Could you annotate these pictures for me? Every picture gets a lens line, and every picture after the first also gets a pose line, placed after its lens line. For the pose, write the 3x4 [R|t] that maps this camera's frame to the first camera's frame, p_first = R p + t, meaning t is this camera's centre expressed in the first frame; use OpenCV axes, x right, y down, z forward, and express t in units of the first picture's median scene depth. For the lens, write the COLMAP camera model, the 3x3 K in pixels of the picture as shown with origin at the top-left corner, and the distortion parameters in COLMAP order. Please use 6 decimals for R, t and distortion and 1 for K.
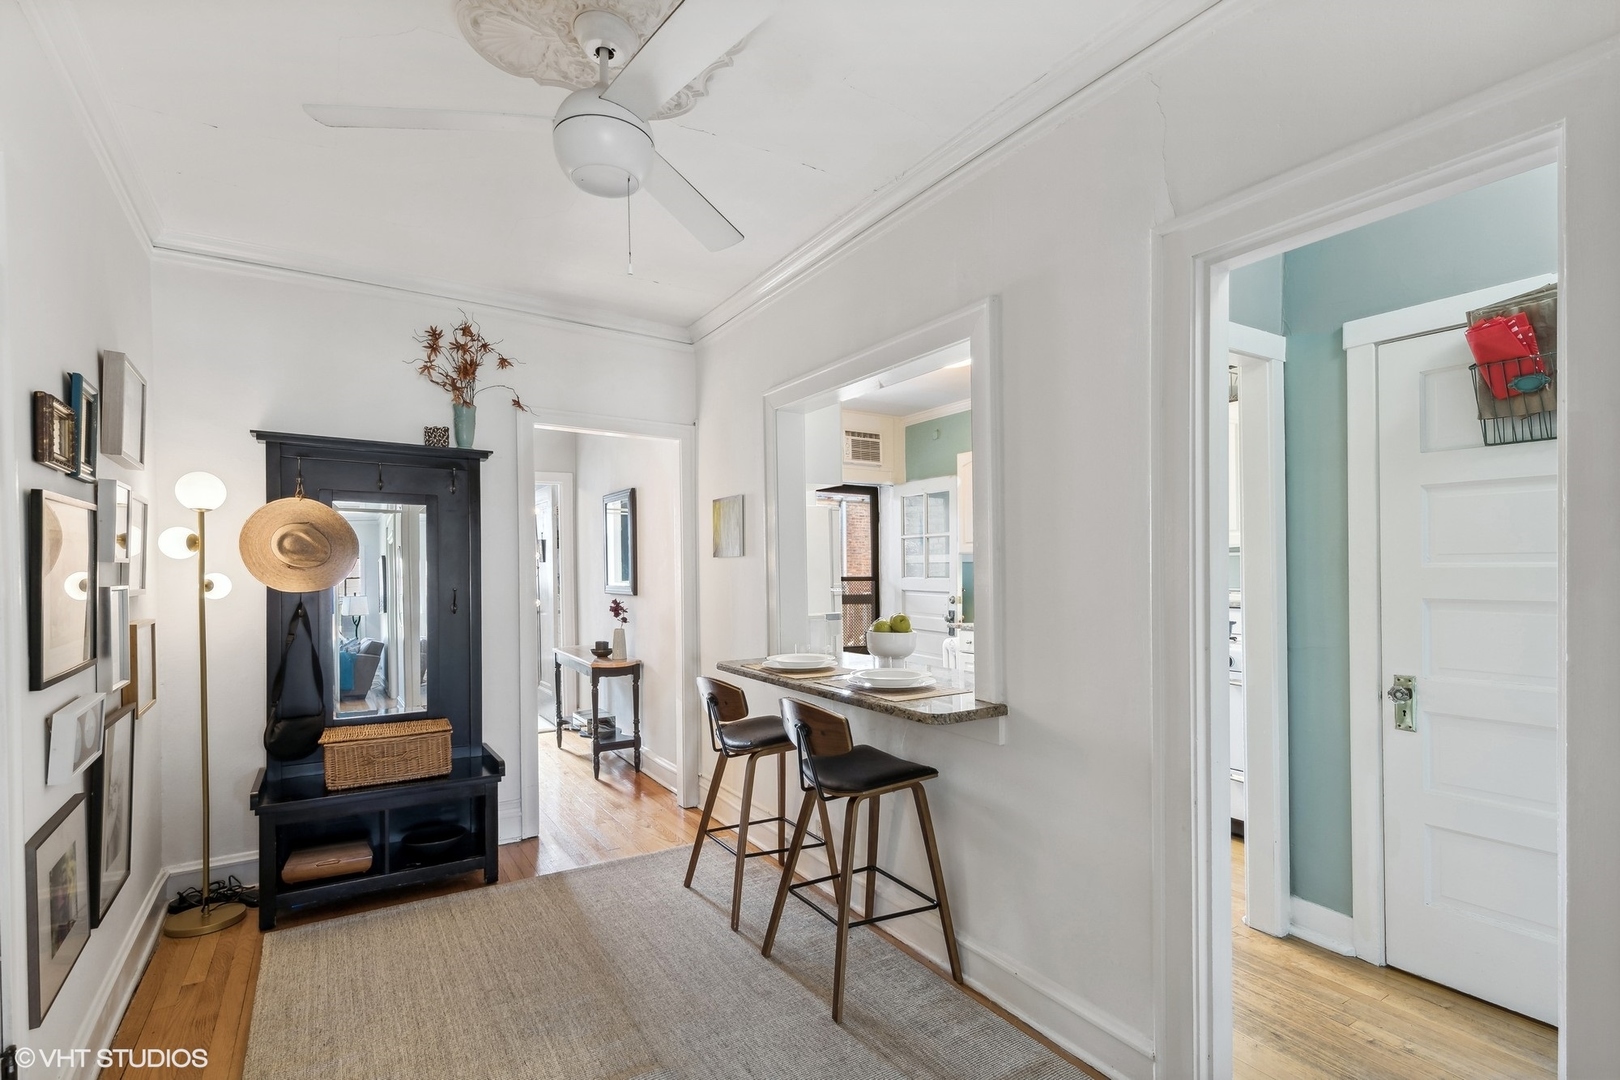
lens RADIAL K [[746.4, 0, 802.5], [0, 746.4, 574.3], [0, 0, 1]] dist [0.017330, 0.000010]
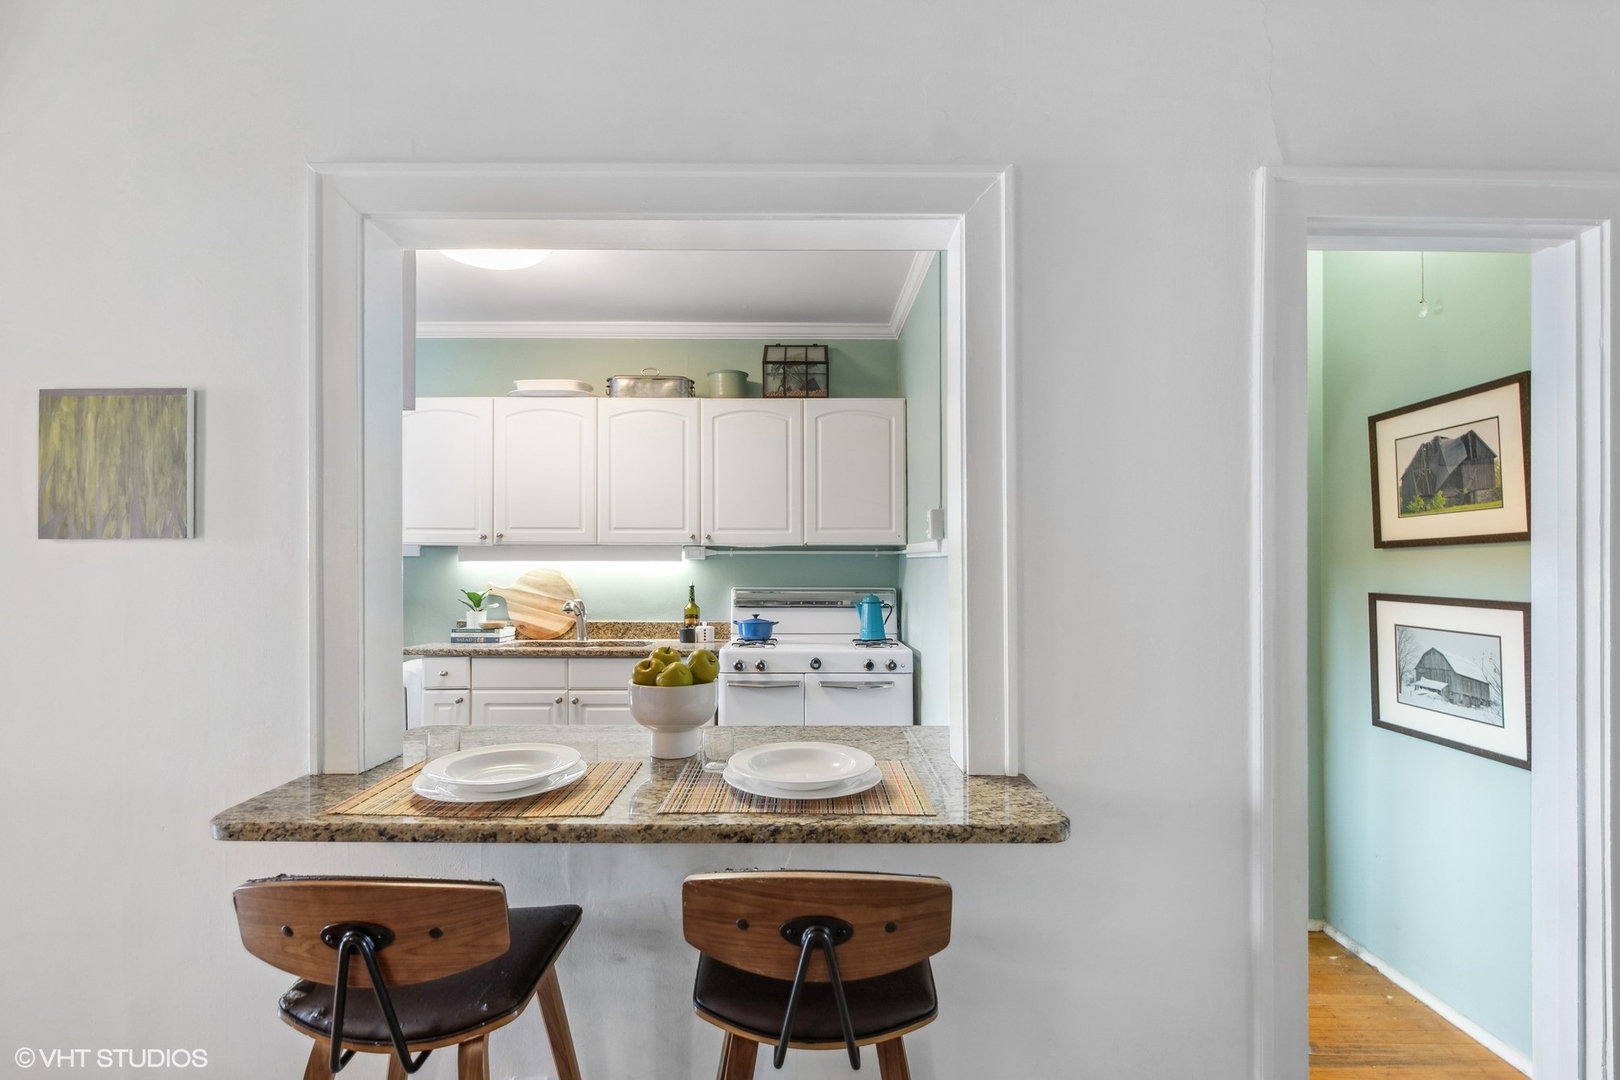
lens RADIAL K [[728.0, 0, 806.8], [0, 728.0, 560.7], [0, 0, 1]] dist [-0.000818, -0.000110]
pose [[0.528033, 0.009113, 0.849175, -0.180812], [0.001291, 0.999933, -0.011533, -0.004650], [-0.849223, 0.007186, 0.527986, 0.374291]]
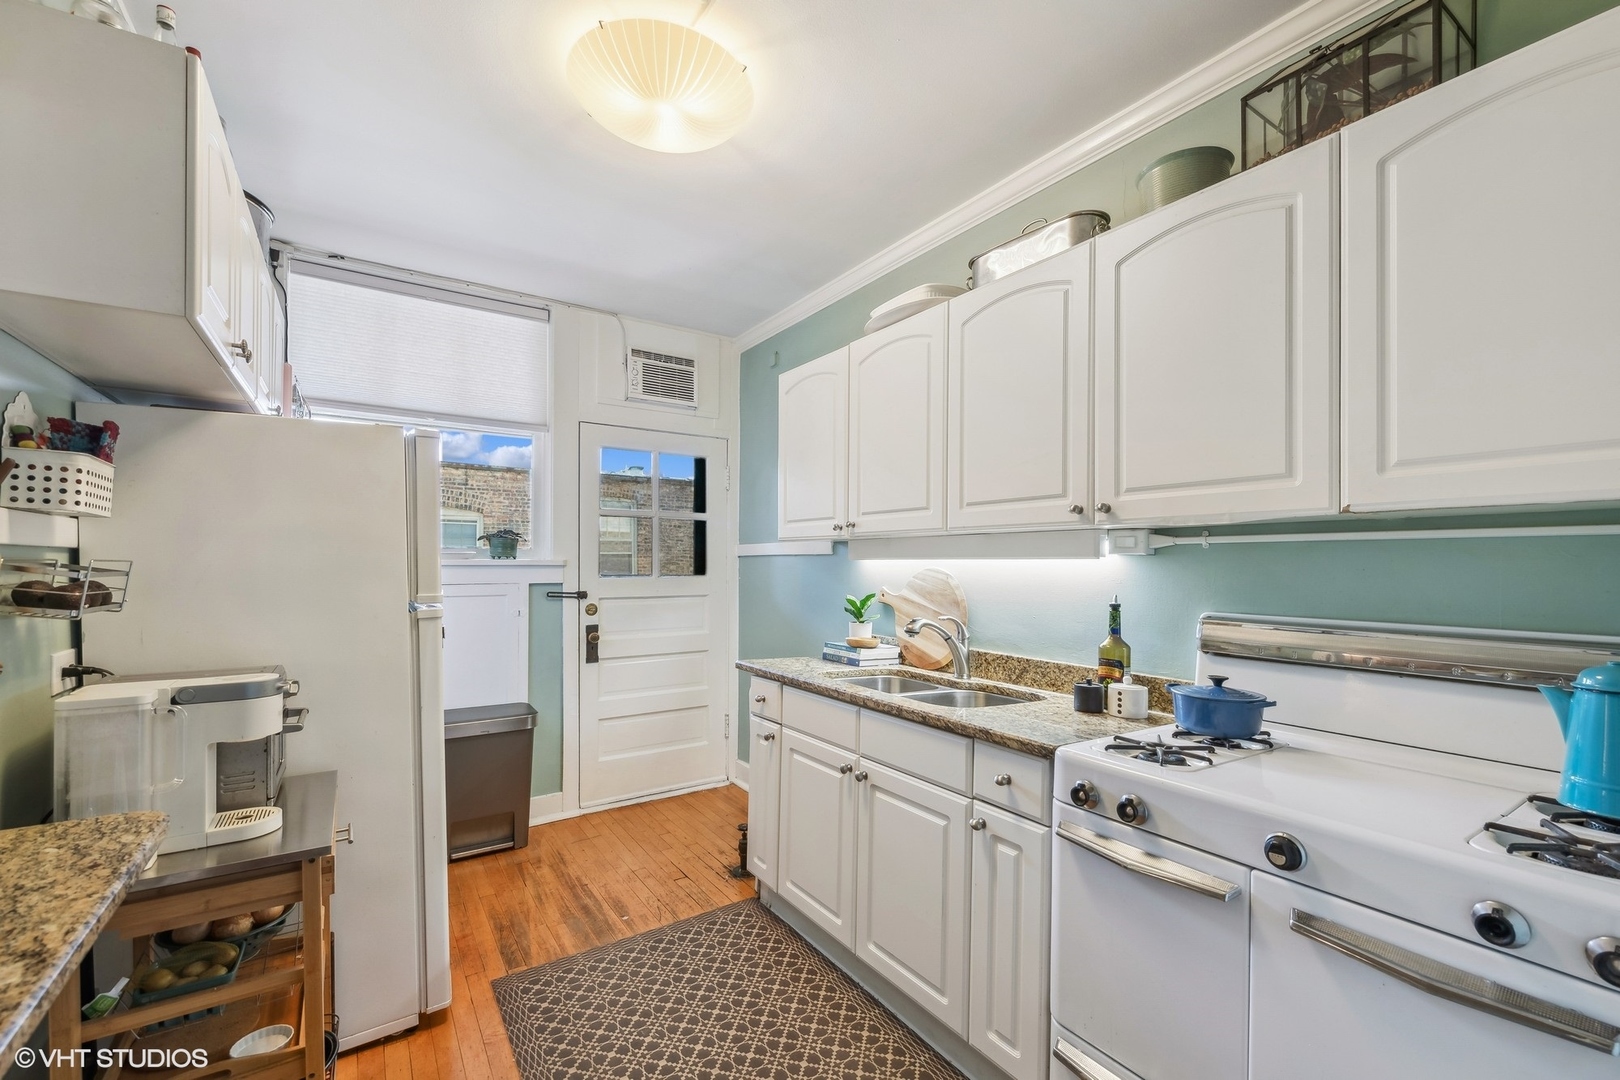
lens RADIAL K [[680.7, 0, 813.5], [0, 680.7, 560.0], [0, 0, 1]] dist [0.001841, 0.000070]
pose [[0.999520, 0.010939, 0.028969, 0.249837], [-0.010582, 0.999866, -0.012479, -0.005404], [-0.029101, 0.012167, 0.999502, 0.514332]]
